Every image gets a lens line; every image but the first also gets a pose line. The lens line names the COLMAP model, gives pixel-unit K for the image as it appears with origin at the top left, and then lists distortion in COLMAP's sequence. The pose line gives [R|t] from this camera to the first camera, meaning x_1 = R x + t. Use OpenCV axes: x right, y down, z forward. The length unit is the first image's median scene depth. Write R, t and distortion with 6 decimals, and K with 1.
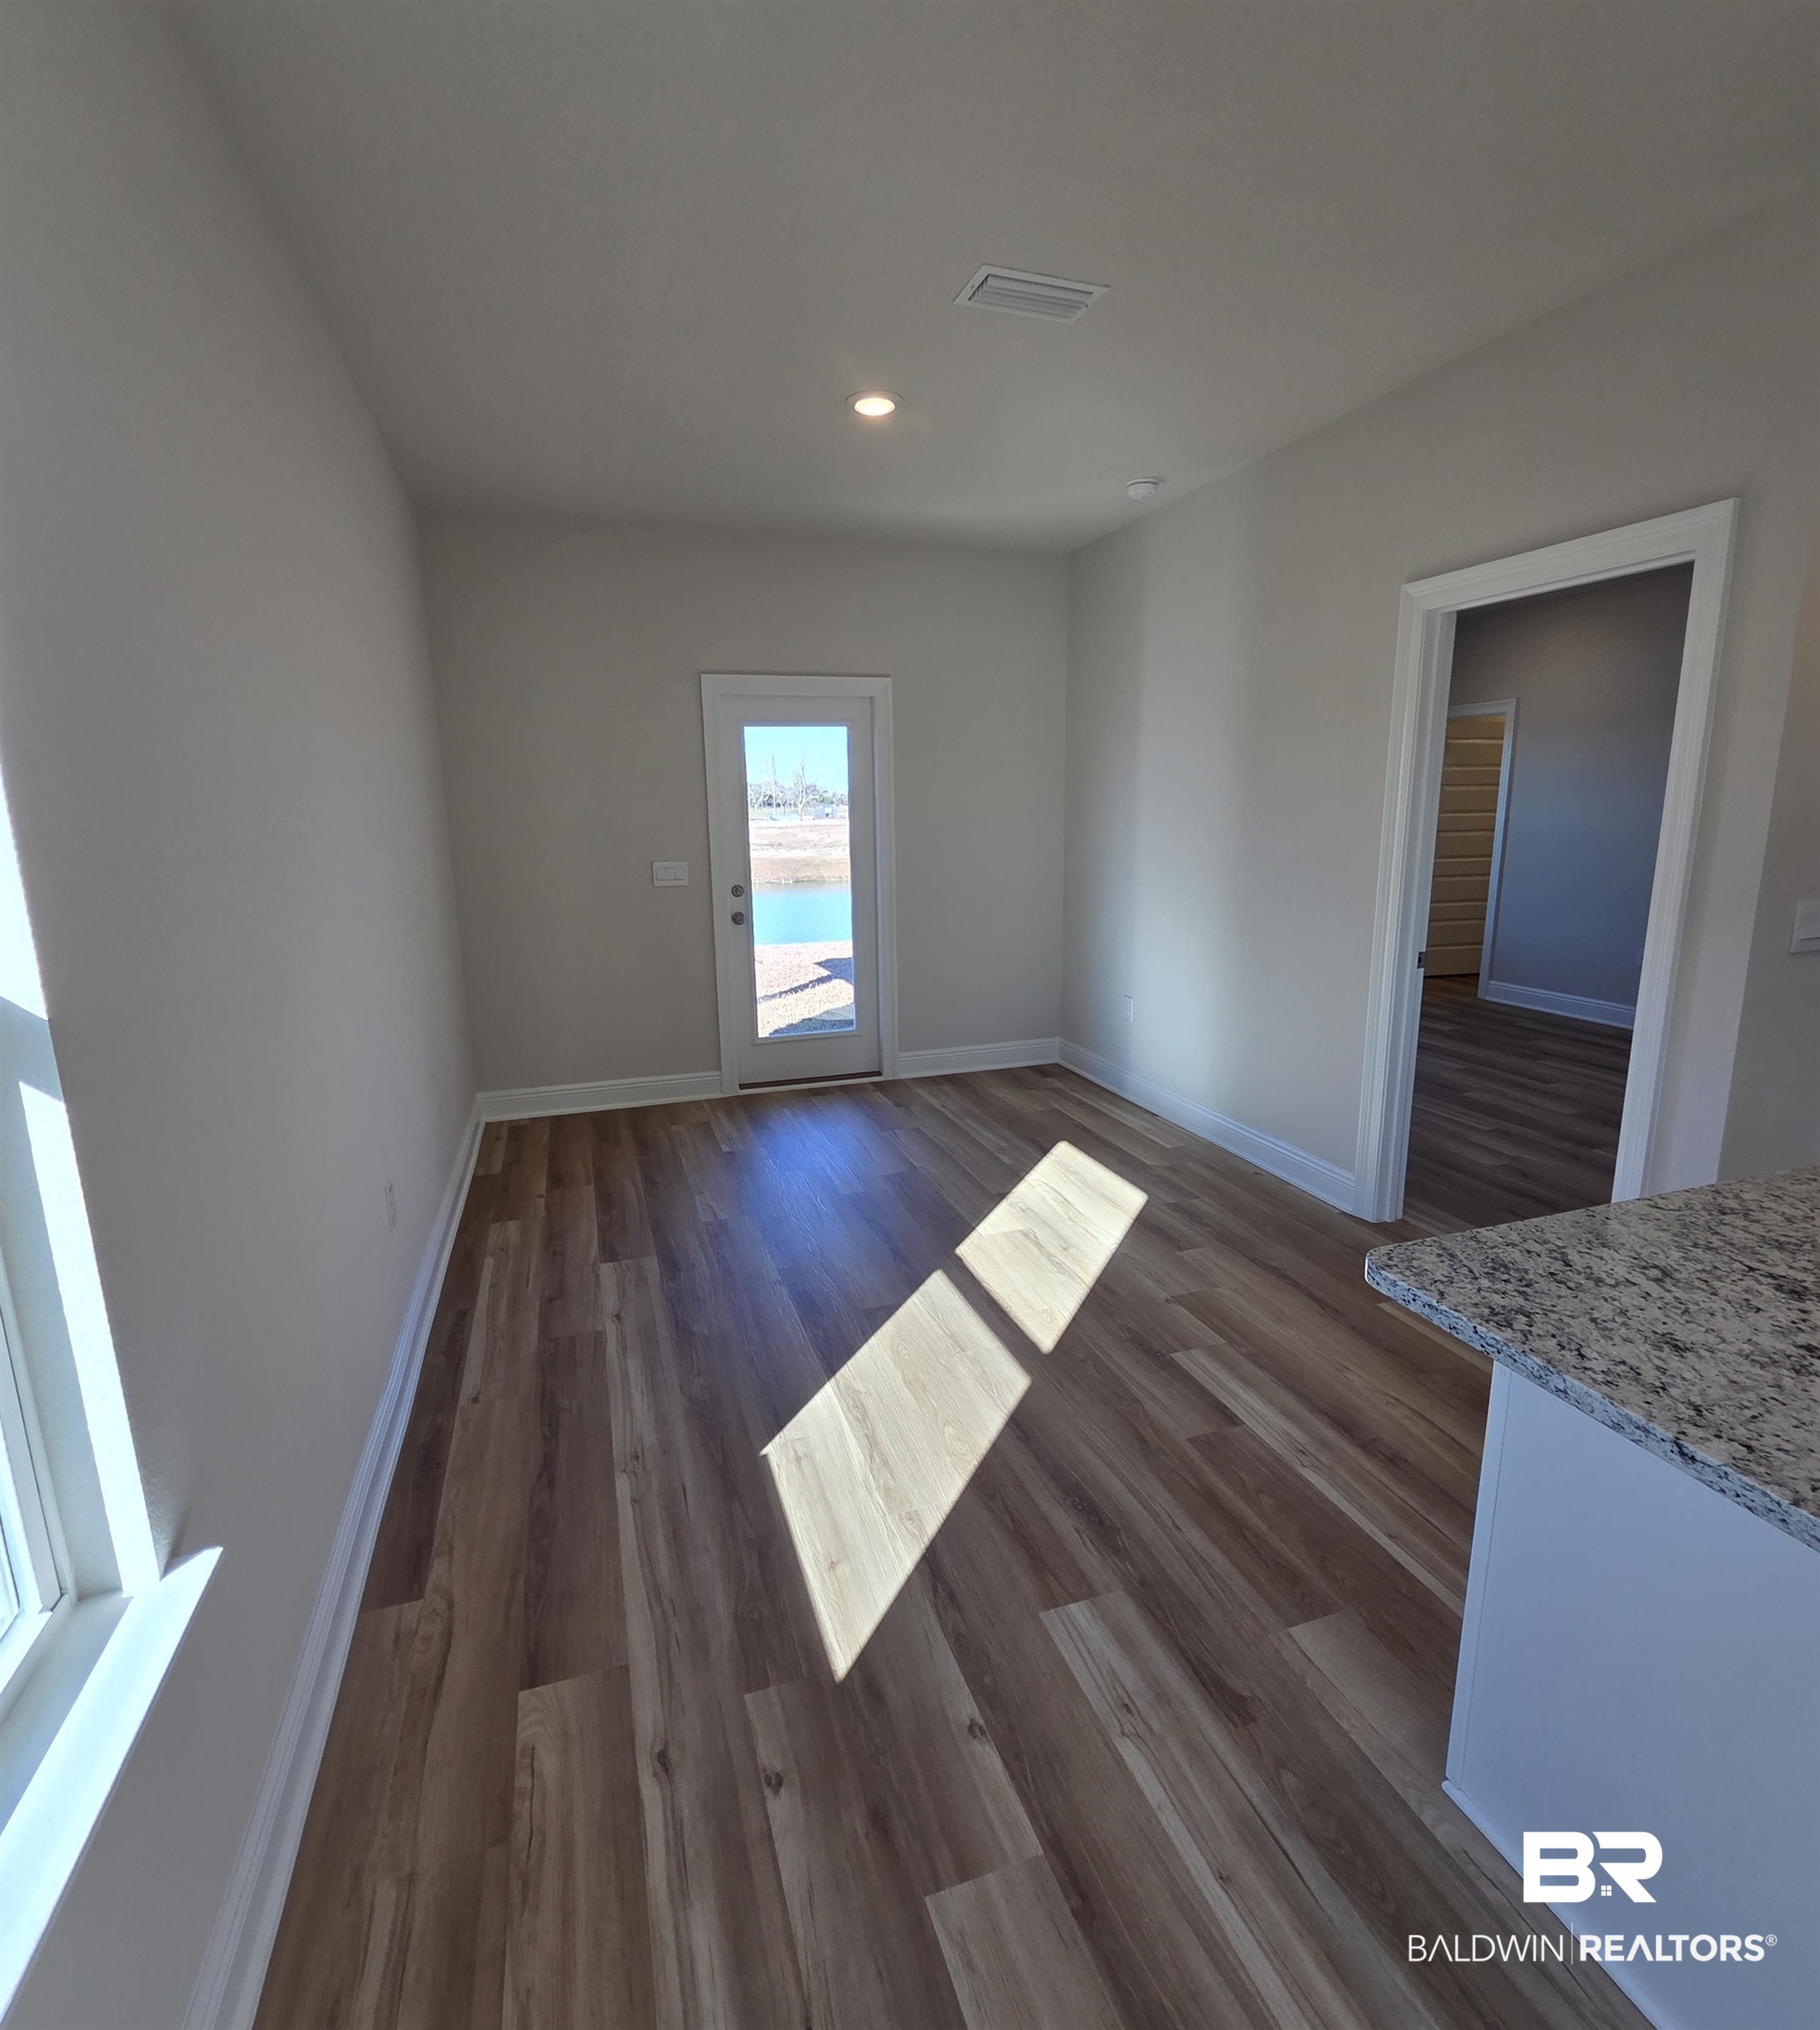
lens RADIAL K [[1002.1, 0, 910.0], [0, 1002.1, 1015.0], [0, 0, 1]] dist [0.001799, -0.001550]
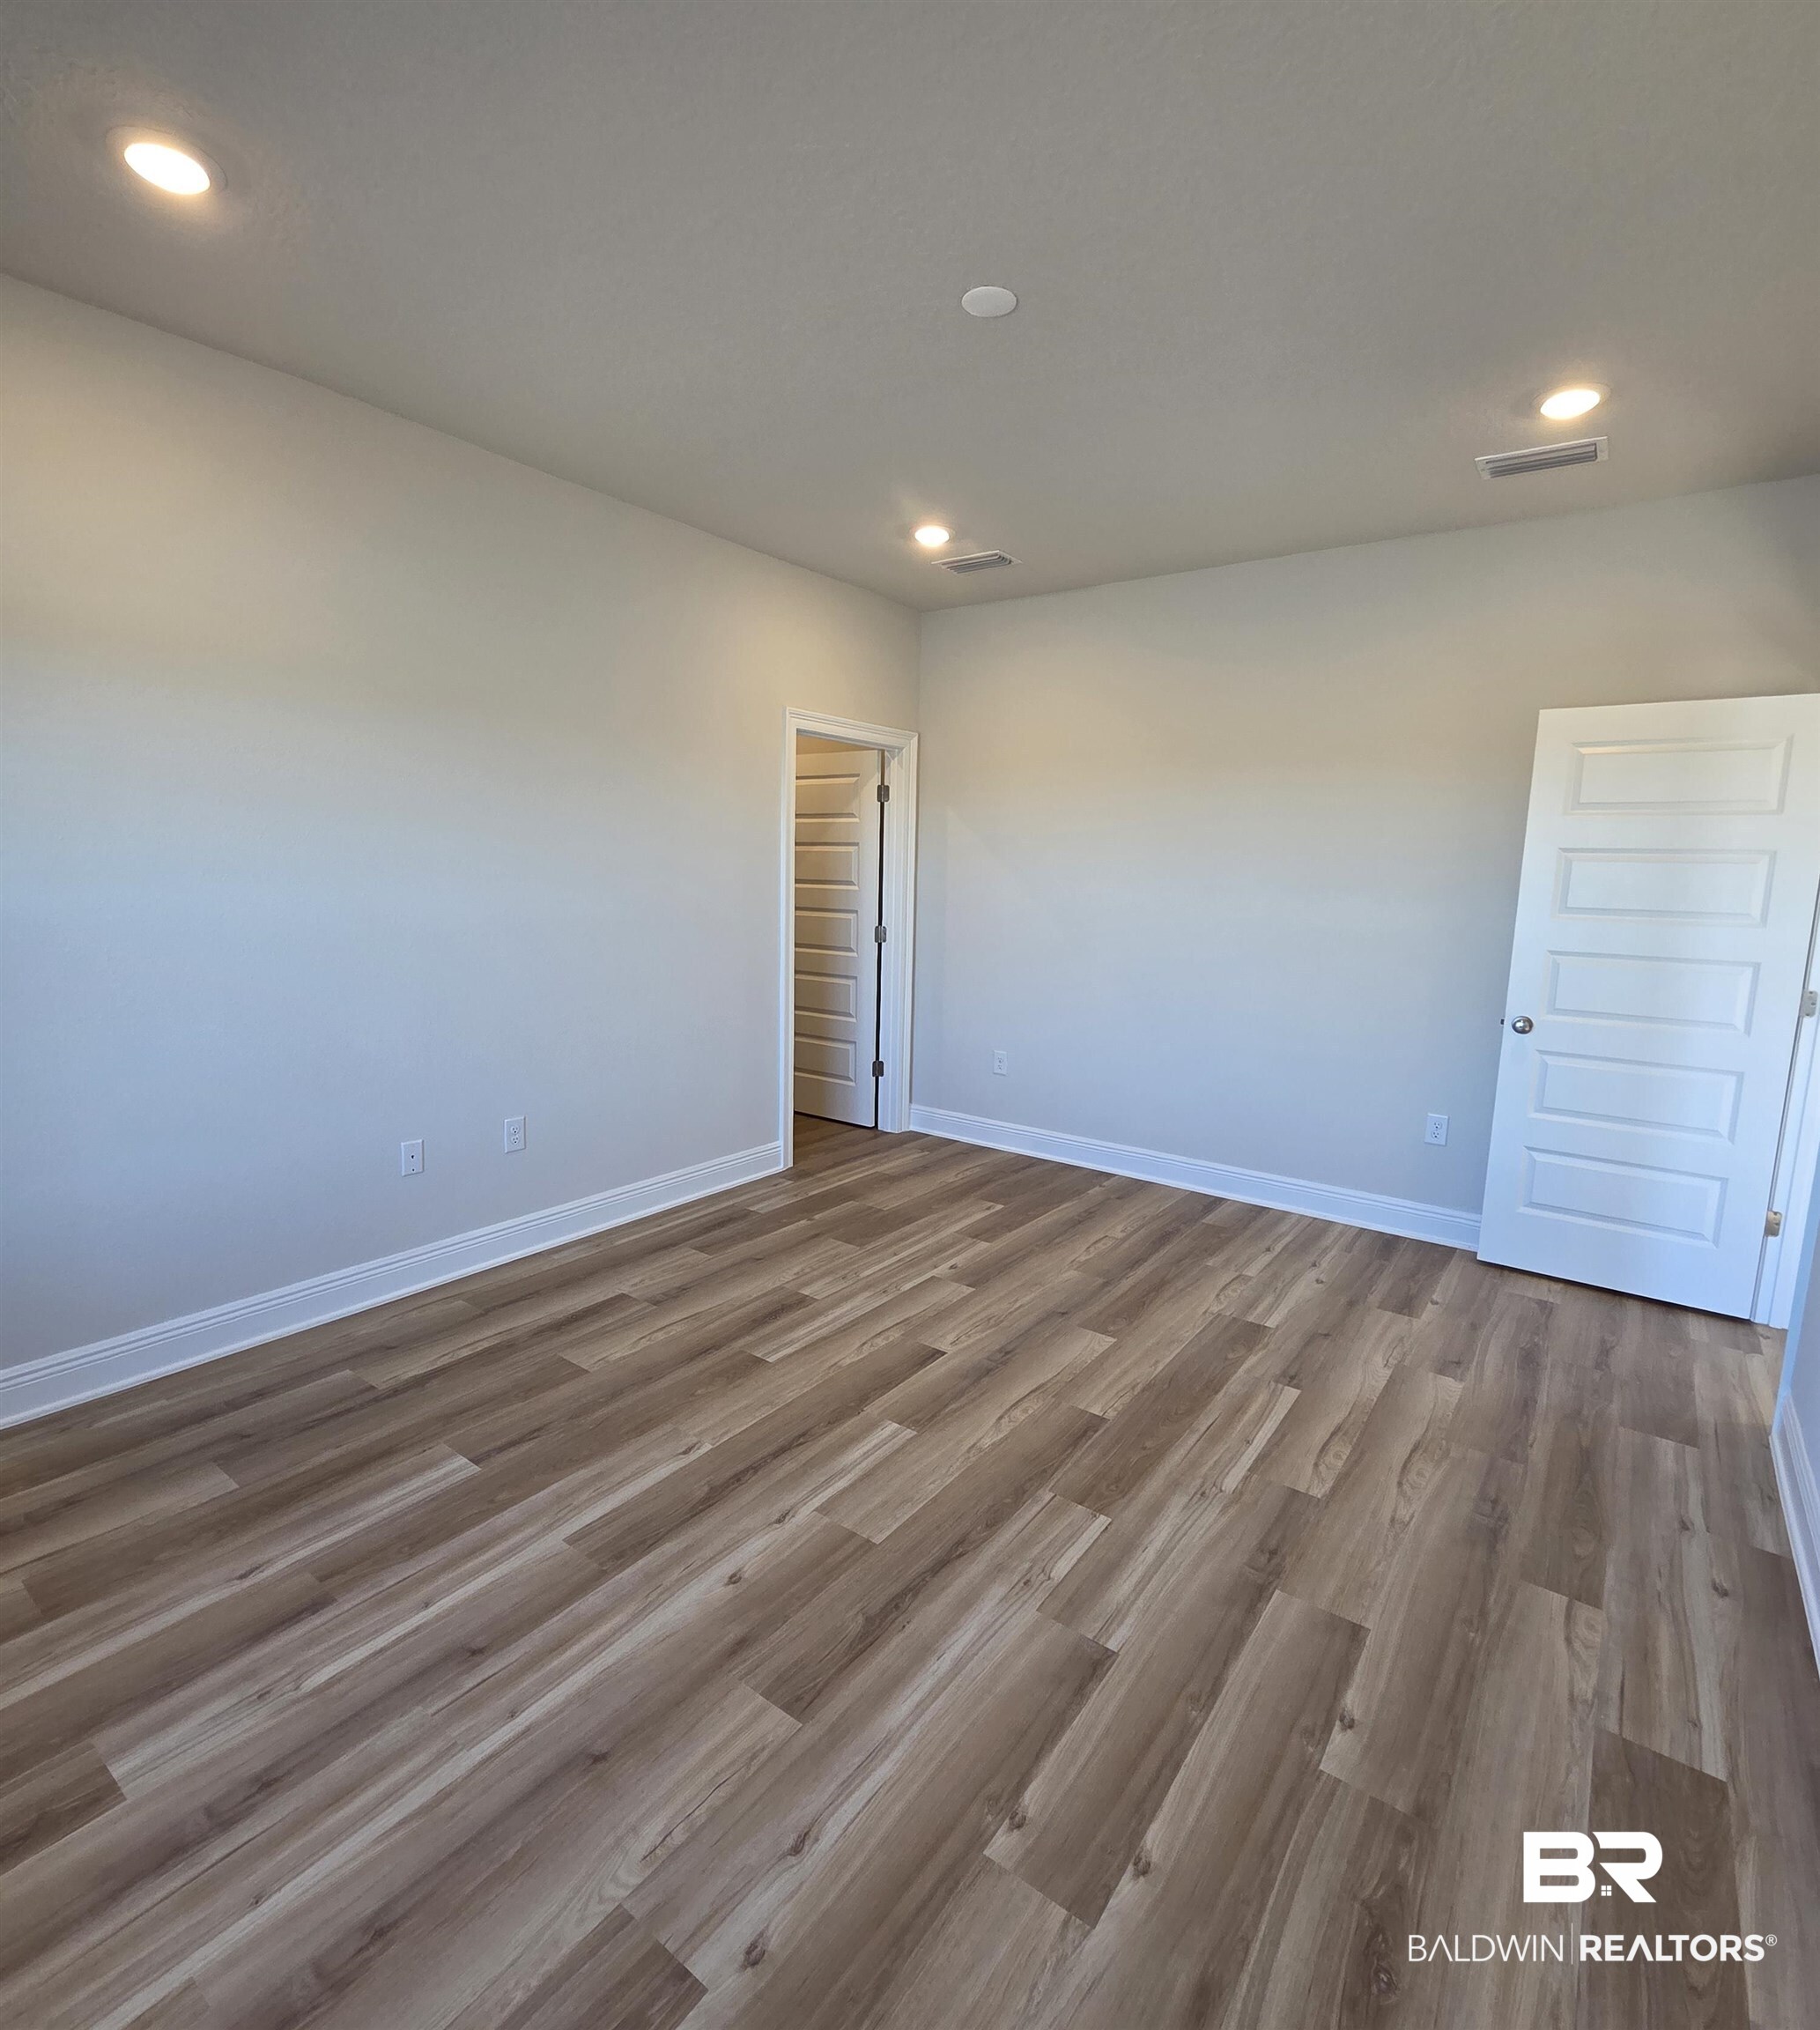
lens RADIAL K [[1003.9, 0, 912.3], [0, 1003.9, 1017.4], [0, 0, 1]] dist [-0.001654, -0.002490]
pose [[-0.577829, -0.122306, 0.806942, 0.850982], [0.150853, 0.955667, 0.252870, -1.106365], [-0.802095, 0.267845, -0.533762, 5.321305]]
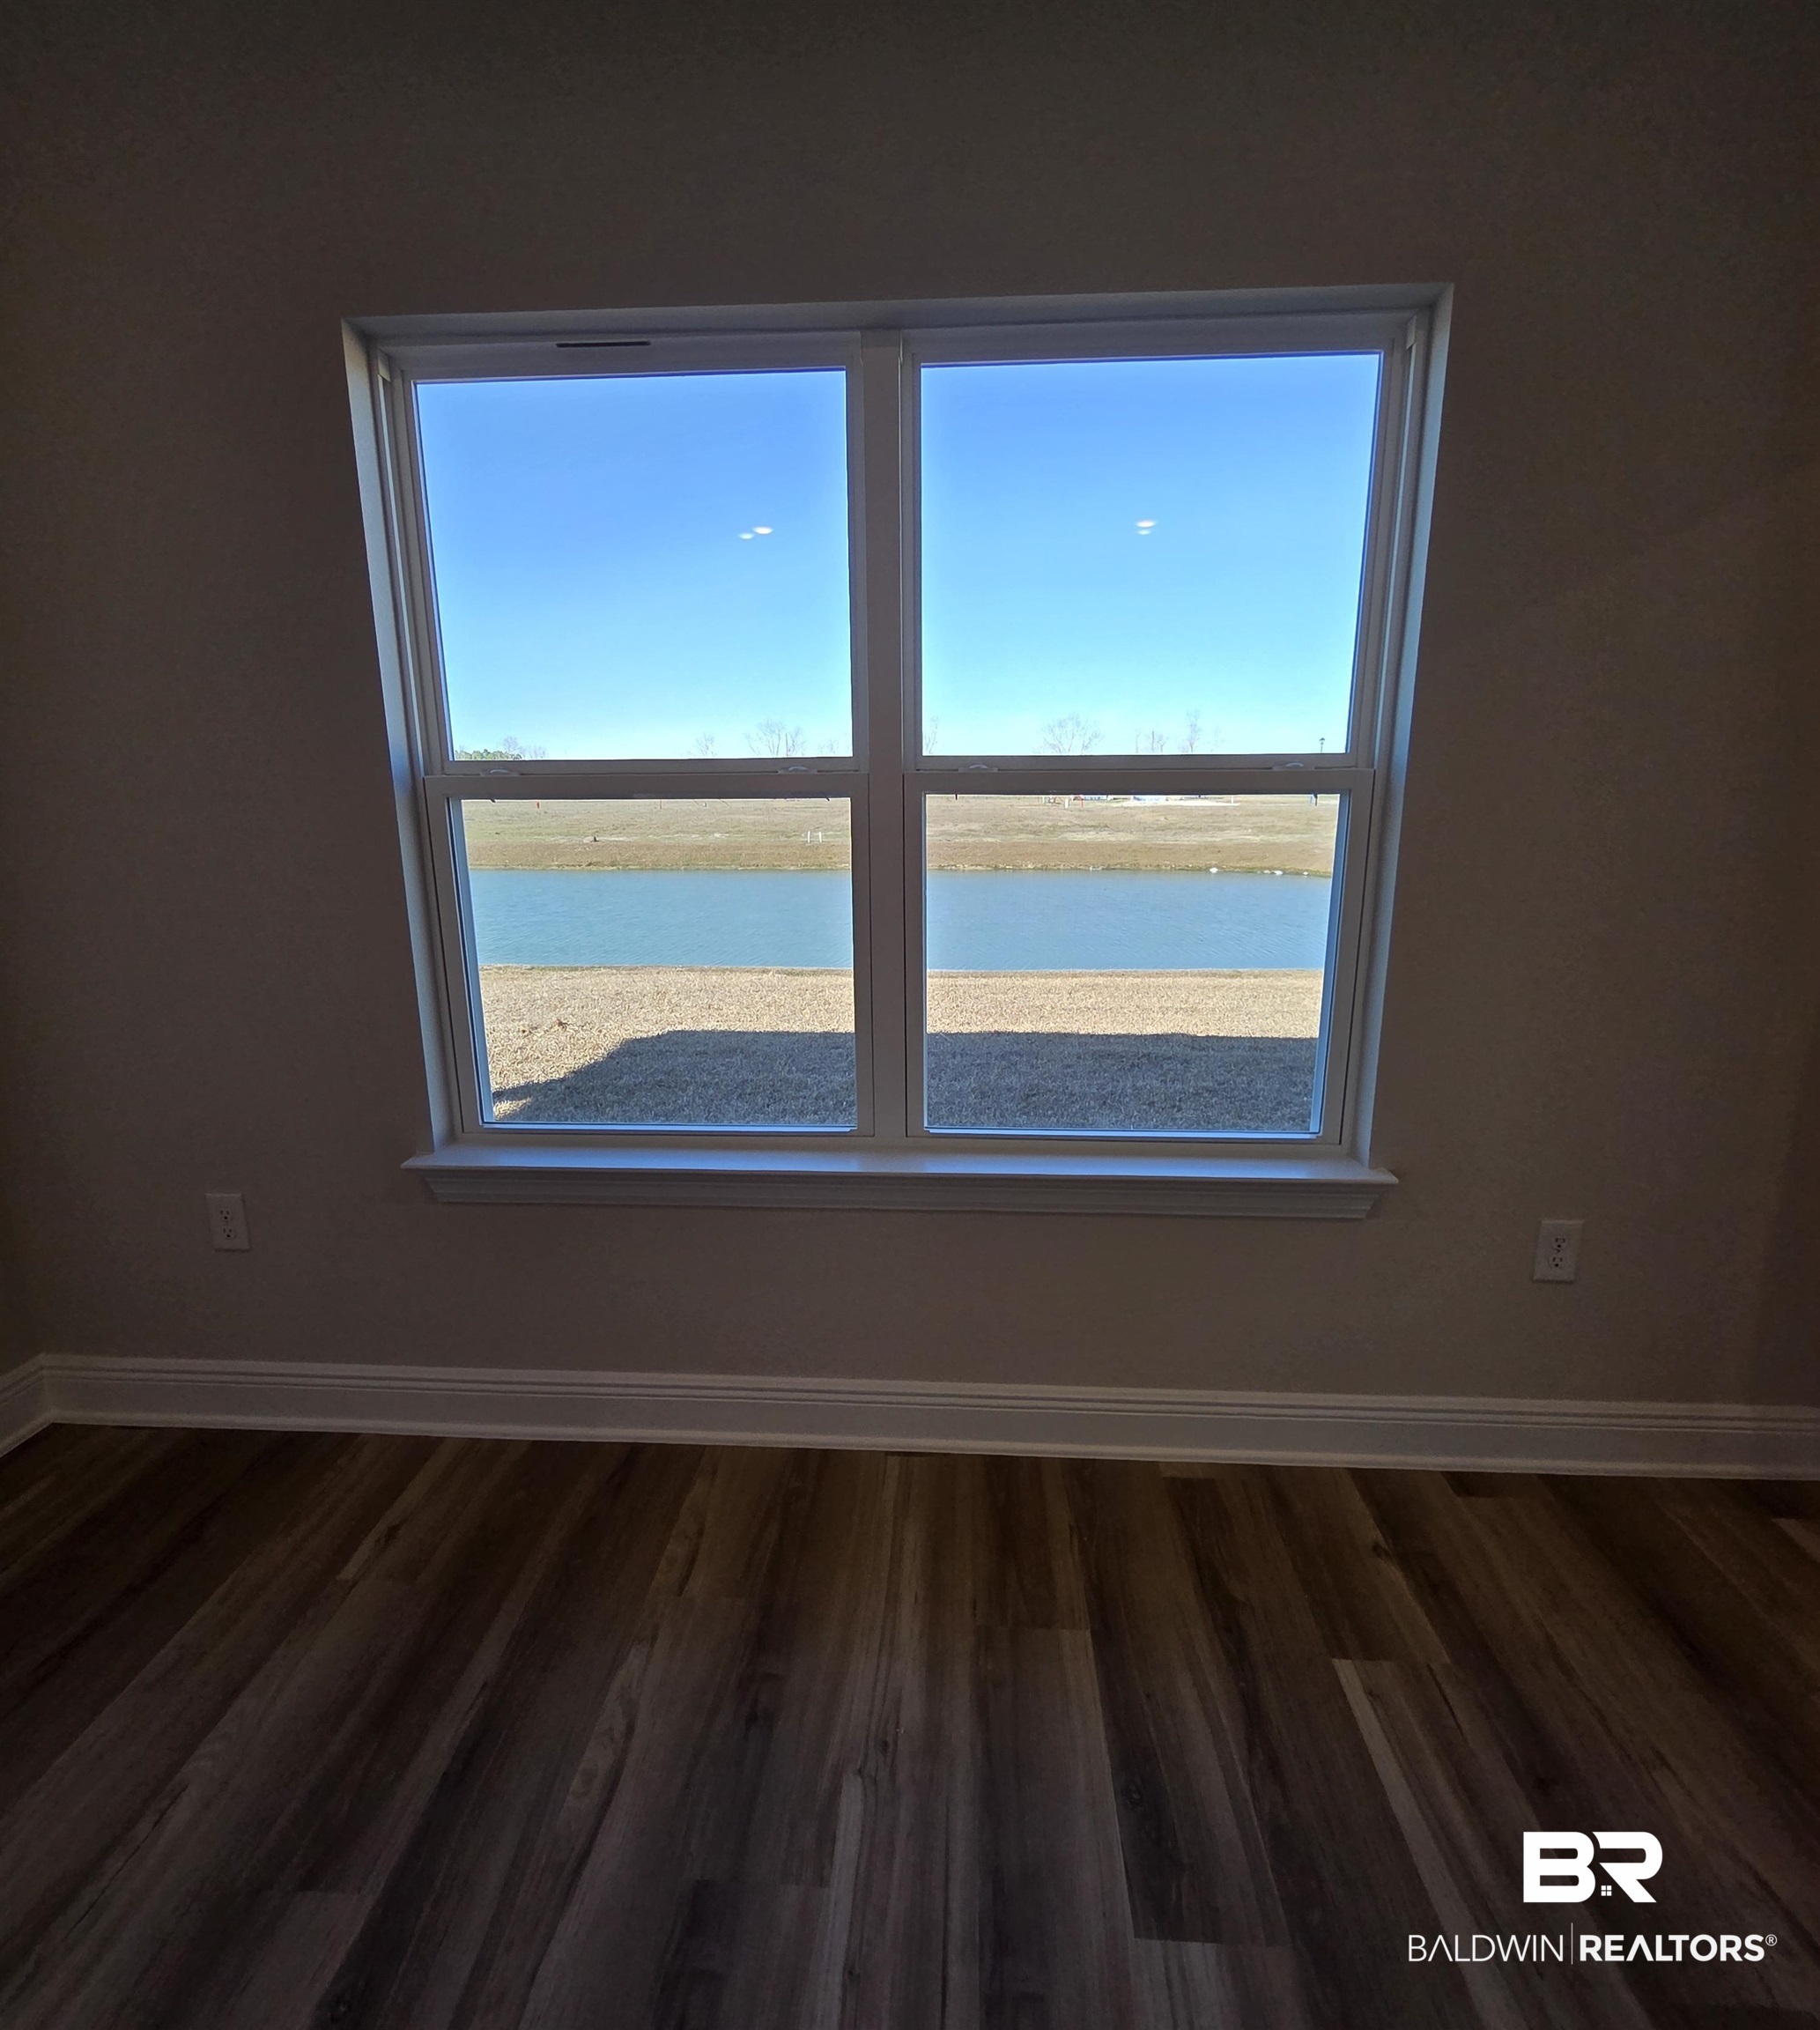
lens RADIAL K [[1002.1, 0, 910.0], [0, 1002.1, 1015.0], [0, 0, 1]] dist [0.001799, -0.001550]
pose [[0.929137, 0.089684, -0.358694, 2.346662], [-0.082967, 0.995968, 0.034109, -0.897927], [0.360307, -0.001932, 0.932832, 4.756177]]
